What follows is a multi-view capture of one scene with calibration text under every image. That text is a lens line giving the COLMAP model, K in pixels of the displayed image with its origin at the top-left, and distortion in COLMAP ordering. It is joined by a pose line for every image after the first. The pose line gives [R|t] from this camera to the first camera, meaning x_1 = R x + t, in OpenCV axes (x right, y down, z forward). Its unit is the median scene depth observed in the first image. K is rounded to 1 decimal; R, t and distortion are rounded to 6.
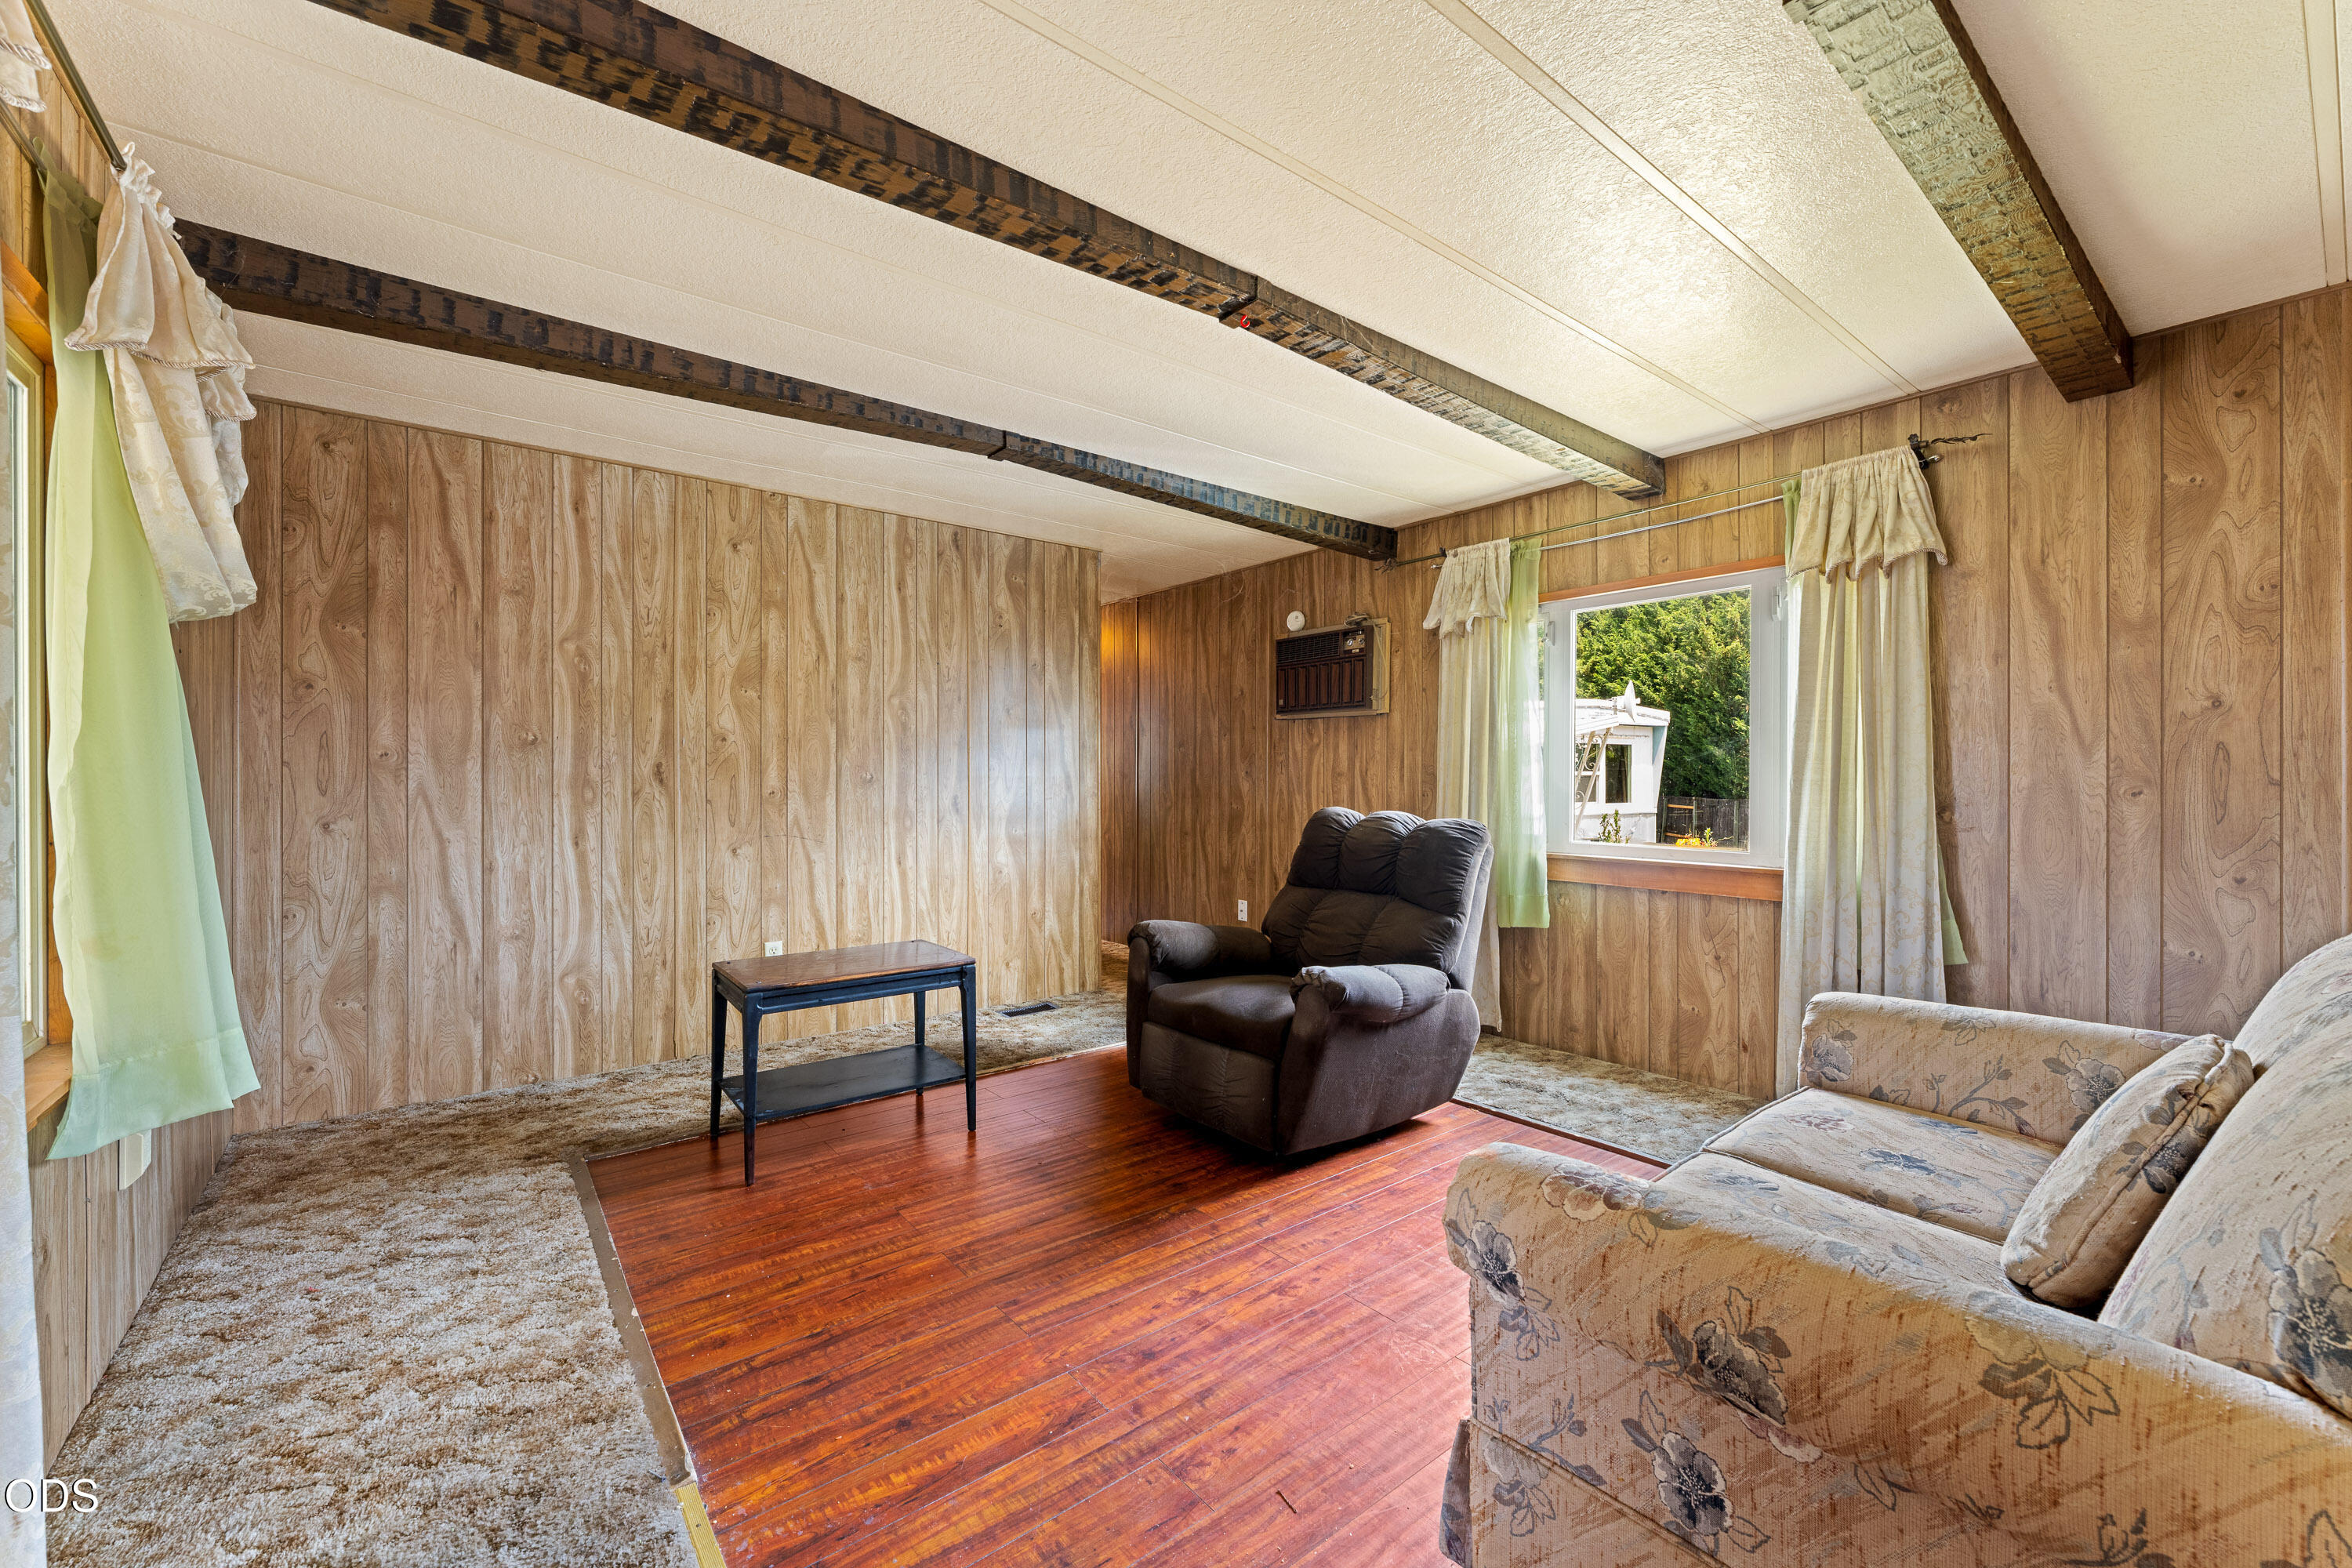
lens RADIAL K [[946.9, 0, 1177.3], [0, 946.9, 775.9], [0, 0, 1]] dist [0.001137, -0.000077]
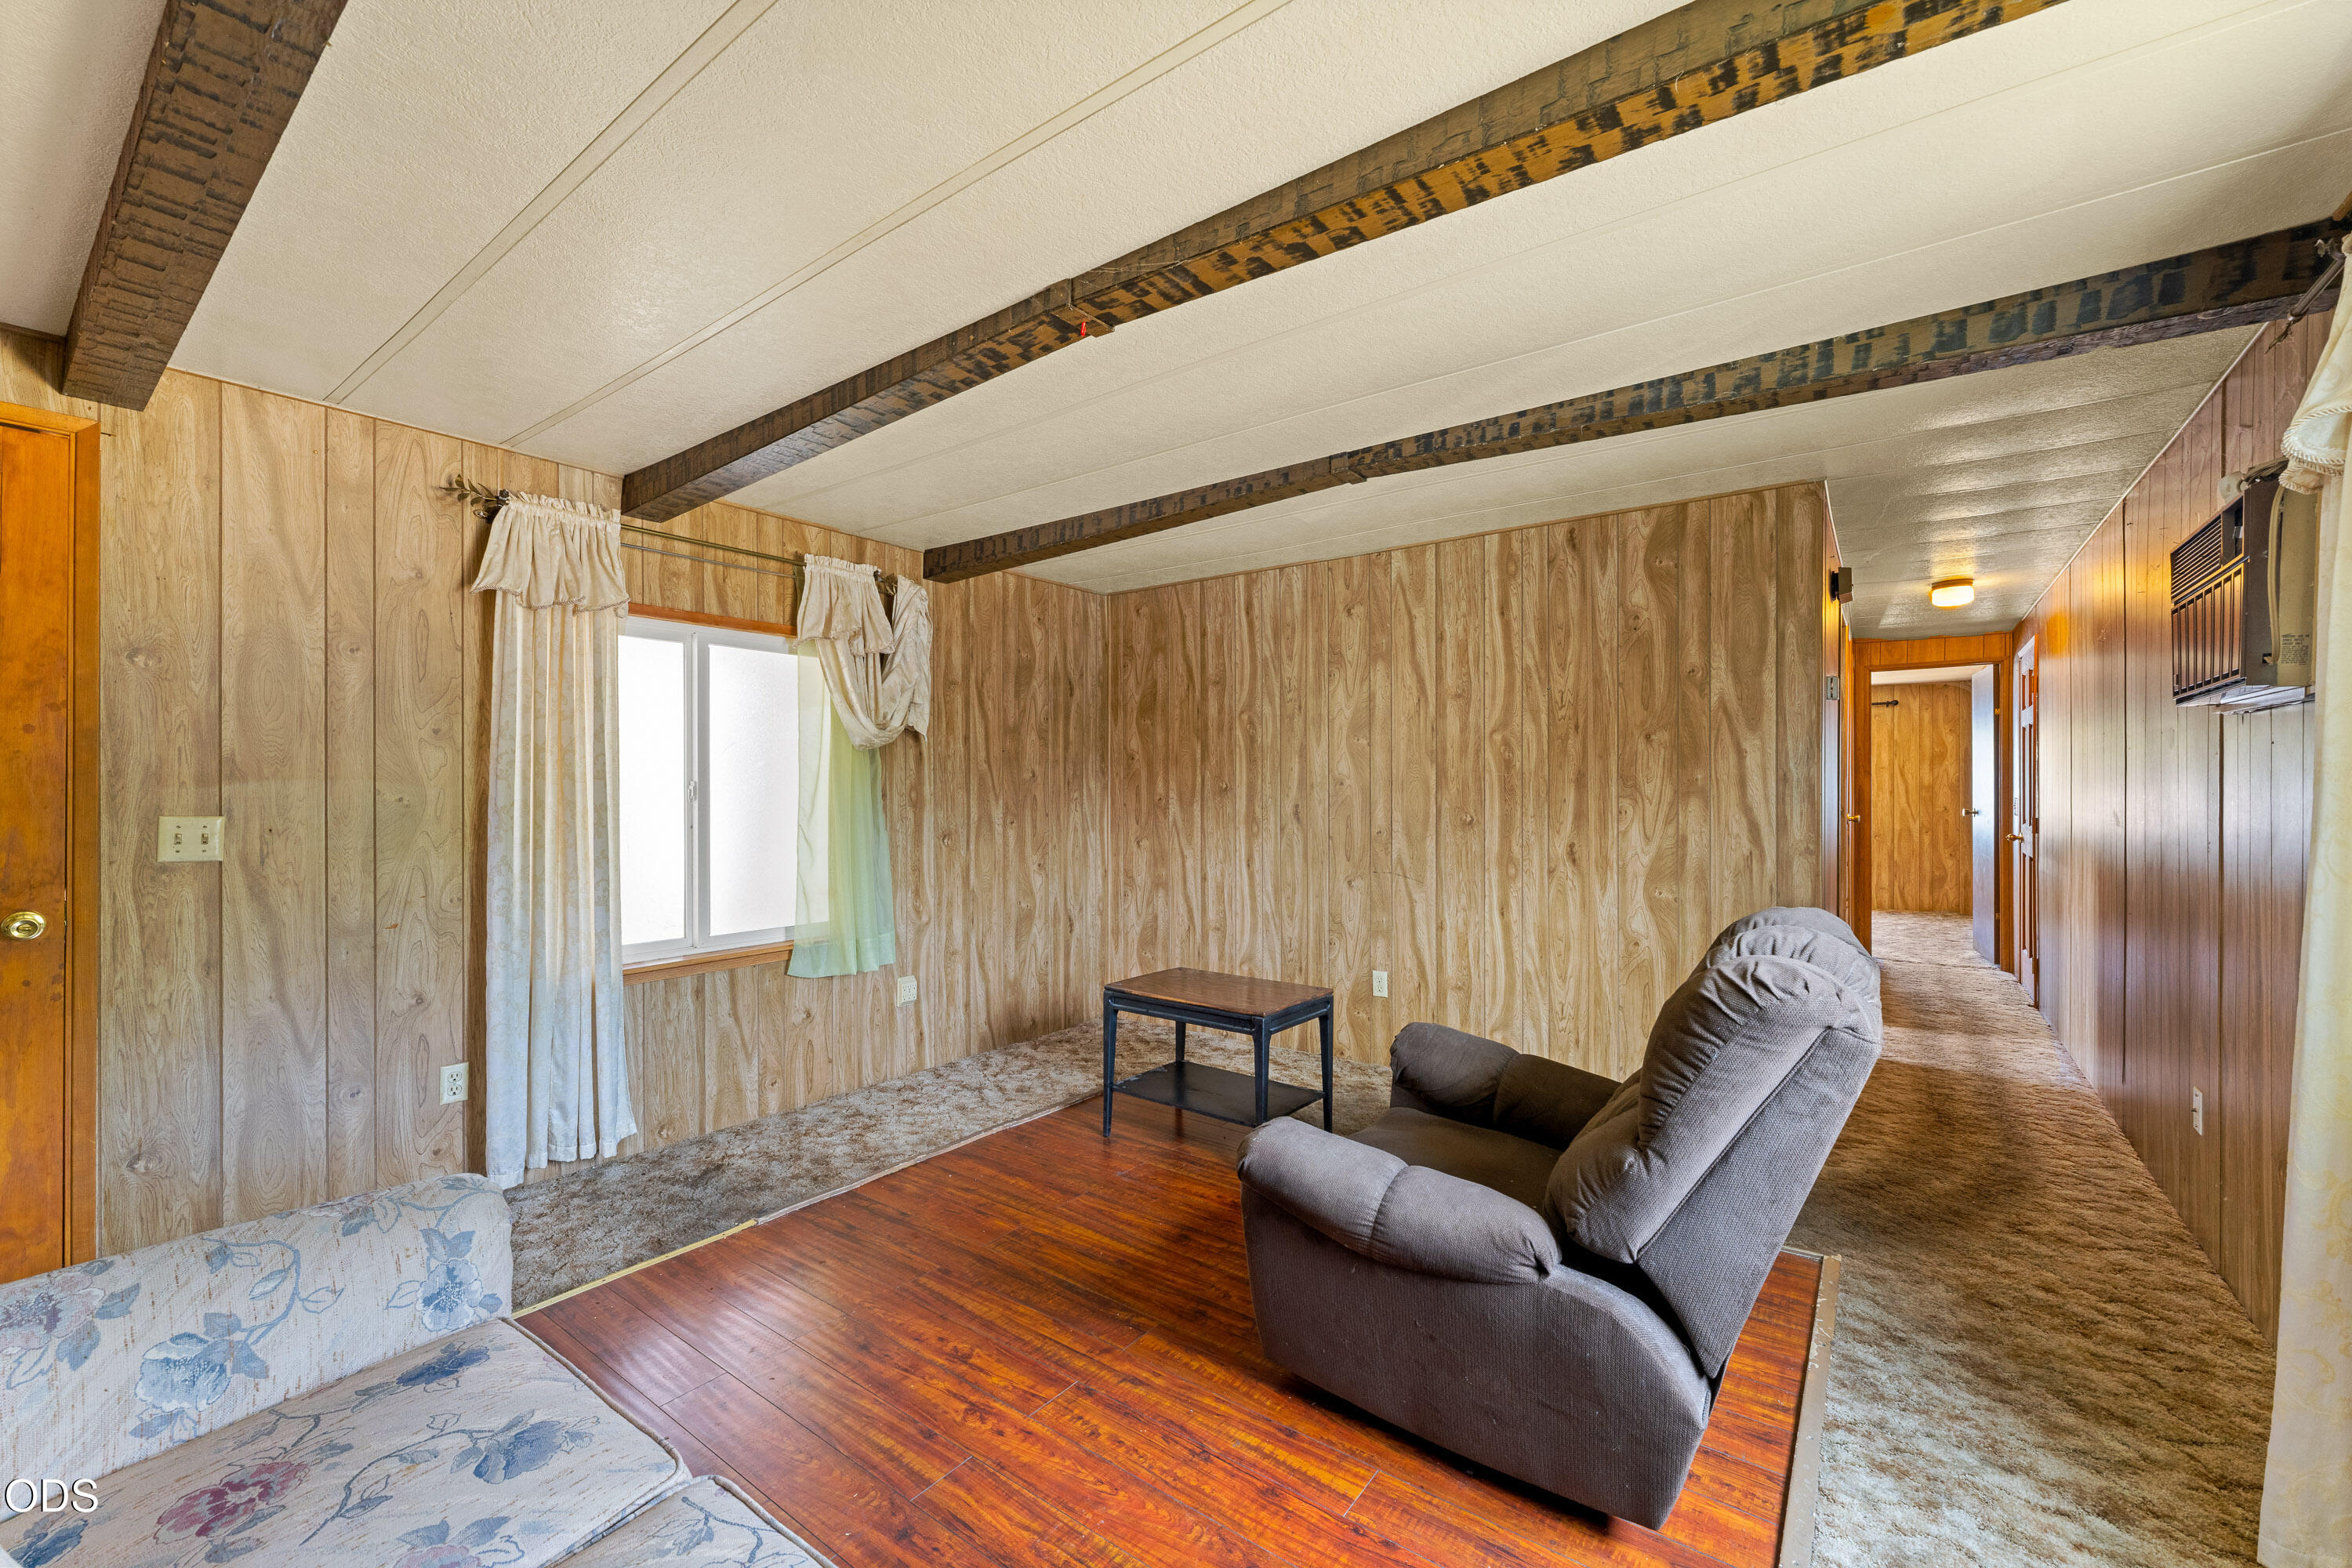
lens RADIAL K [[946.9, 0, 1168.3], [0, 946.9, 790.0], [0, 0, 1]] dist [0.001137, -0.000077]
pose [[0.249315, 0.000832, -0.968422, 0.600181], [0.001575, 0.999998, 0.001265, -0.034520], [0.968421, -0.001841, 0.249313, 0.545772]]
